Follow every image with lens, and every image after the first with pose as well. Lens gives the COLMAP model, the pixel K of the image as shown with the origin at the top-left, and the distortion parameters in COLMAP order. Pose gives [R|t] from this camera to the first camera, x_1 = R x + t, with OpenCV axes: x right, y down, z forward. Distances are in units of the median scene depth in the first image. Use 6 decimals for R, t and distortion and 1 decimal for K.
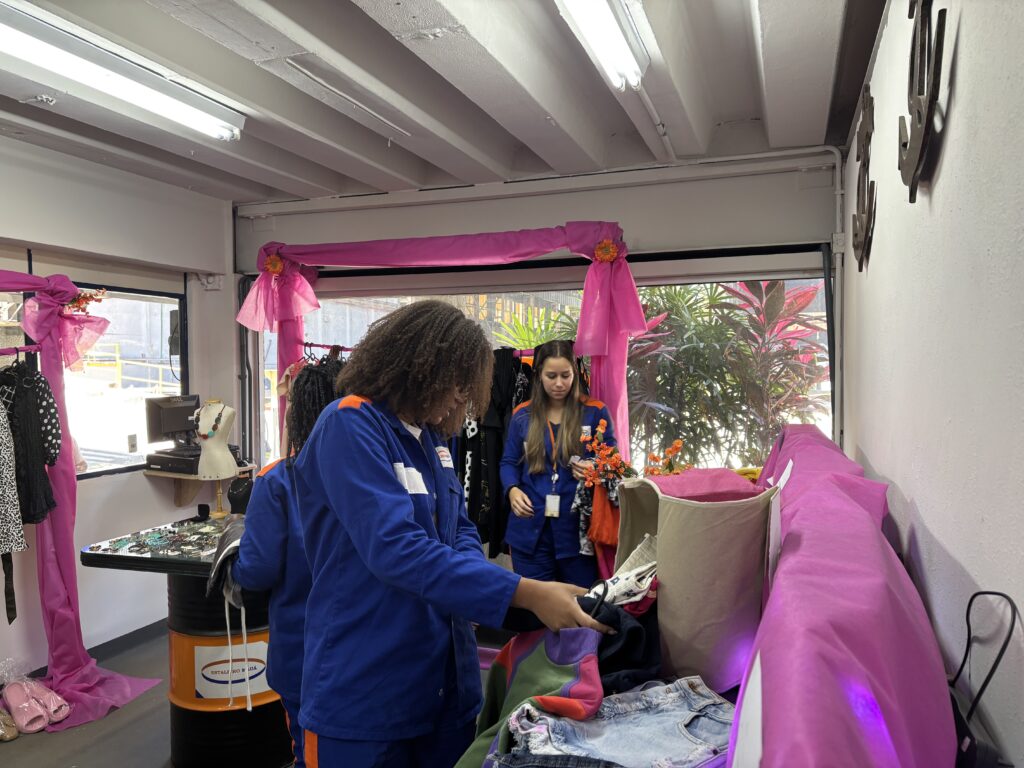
lens RADIAL K [[771.4, 0, 513.3], [0, 771.4, 390.7], [0, 0, 1]] dist [0.058248, -0.054274]
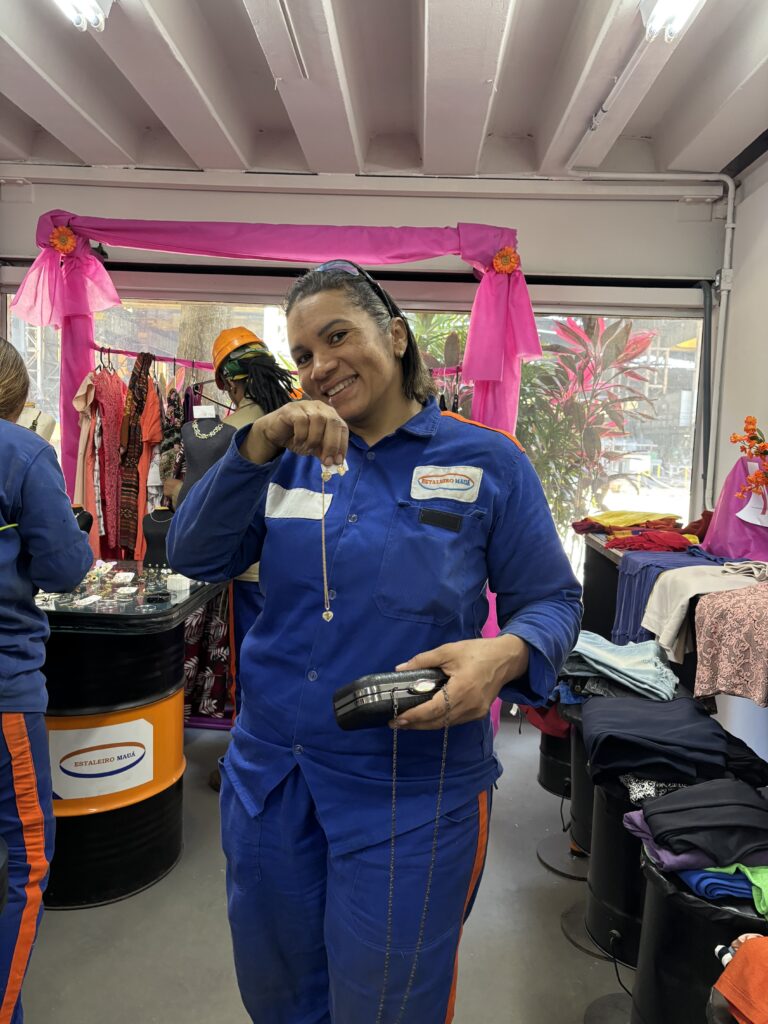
lens RADIAL K [[771.4, 0, 381.9], [0, 771.4, 506.3], [0, 0, 1]] dist [0.058248, -0.054274]
pose [[0.955786, 0.020614, 0.293341, -0.251538], [-0.036358, 0.998170, 0.048320, 0.056160], [-0.291808, -0.056849, 0.954786, 0.176090]]
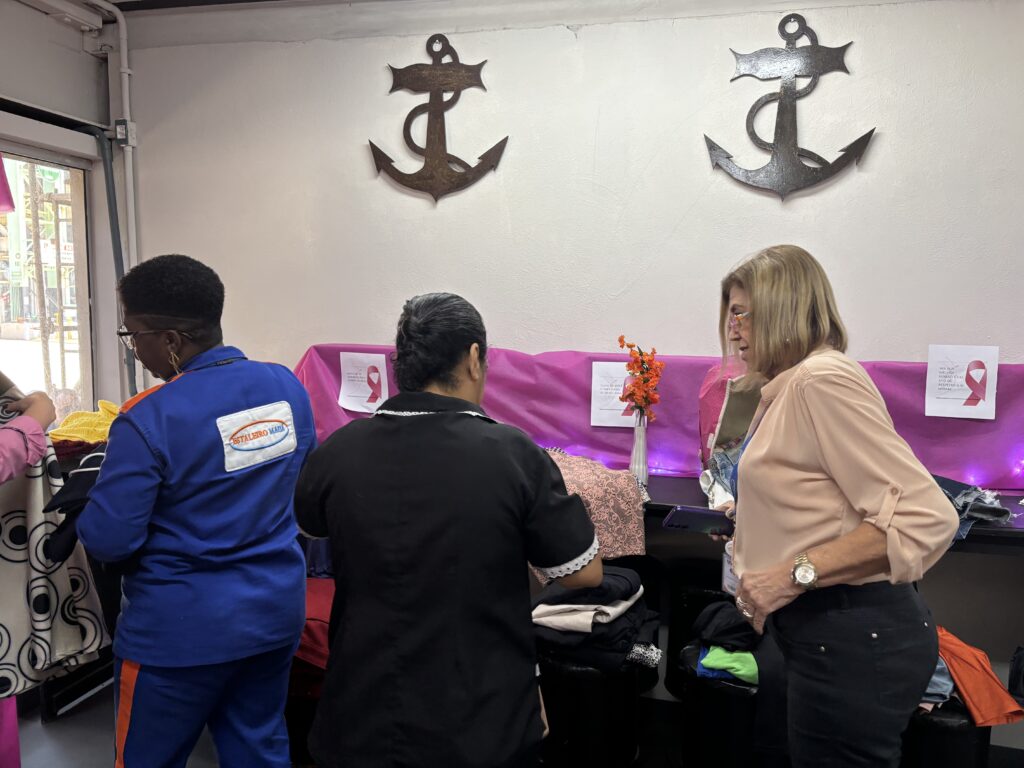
lens RADIAL K [[771.4, 0, 510.7], [0, 771.4, 385.4], [0, 0, 1]] dist [0.058248, -0.054274]
pose [[-0.111904, -0.091306, 0.989515, -0.447884], [0.013915, 0.995528, 0.093435, 0.004631], [-0.993622, 0.024225, -0.110133, 0.655902]]
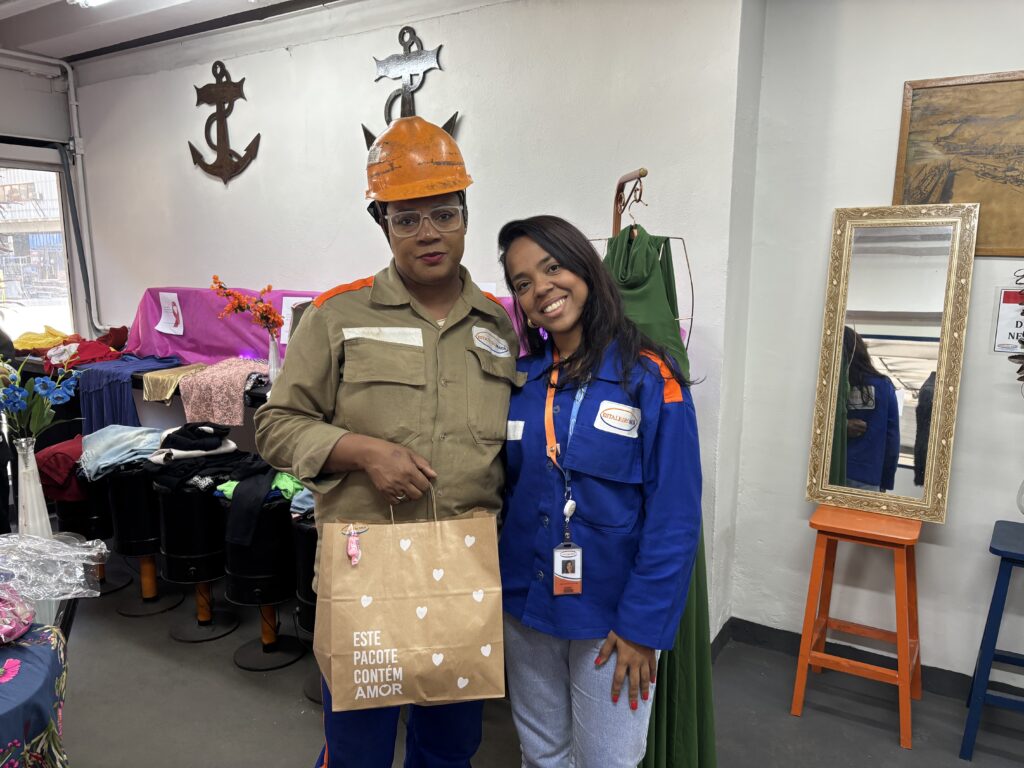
lens RADIAL K [[771.4, 0, 514.8], [0, 771.4, 390.8], [0, 0, 1]] dist [0.058248, -0.054274]
pose [[0.212605, -0.151317, 0.965351, -0.644052], [0.029916, 0.988482, 0.148354, 0.027679], [-0.976680, -0.002661, 0.214683, 0.061409]]
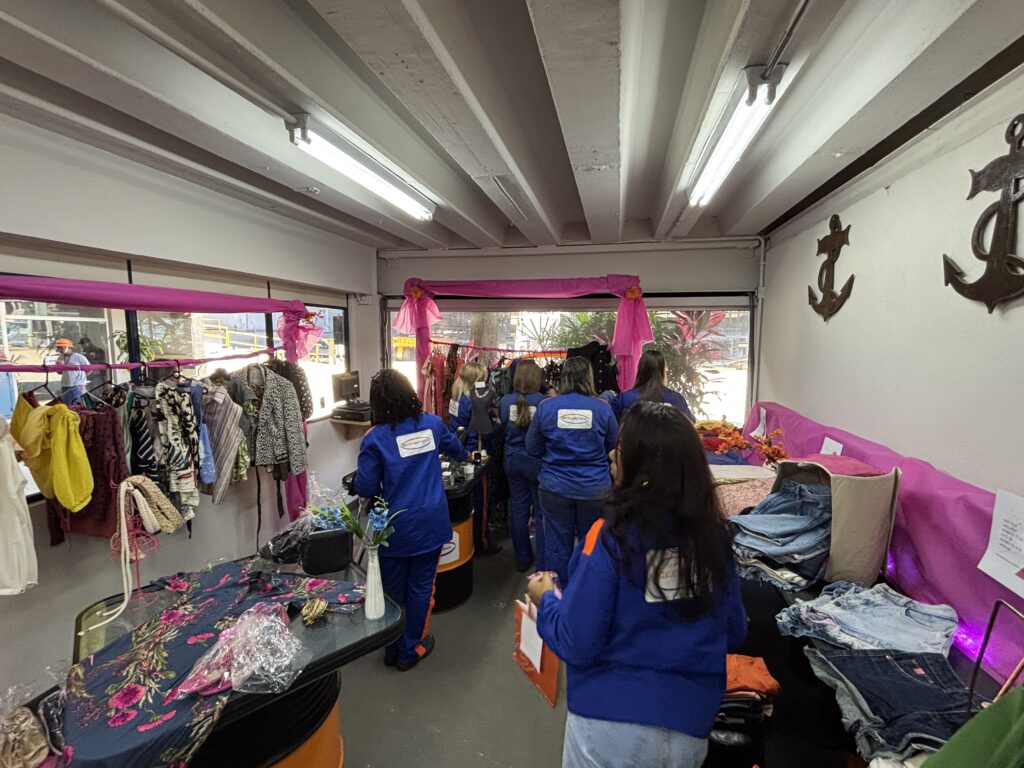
lens RADIAL K [[453.8, 0, 516.1], [0, 453.8, 383.8], [0, 0, 1]] dist [0.010128, -0.001620]
pose [[0.992310, 0.002074, 0.123763, -0.240947], [-0.011360, 0.997166, 0.074373, -0.050996], [-0.123258, -0.075207, 0.989521, 0.035892]]
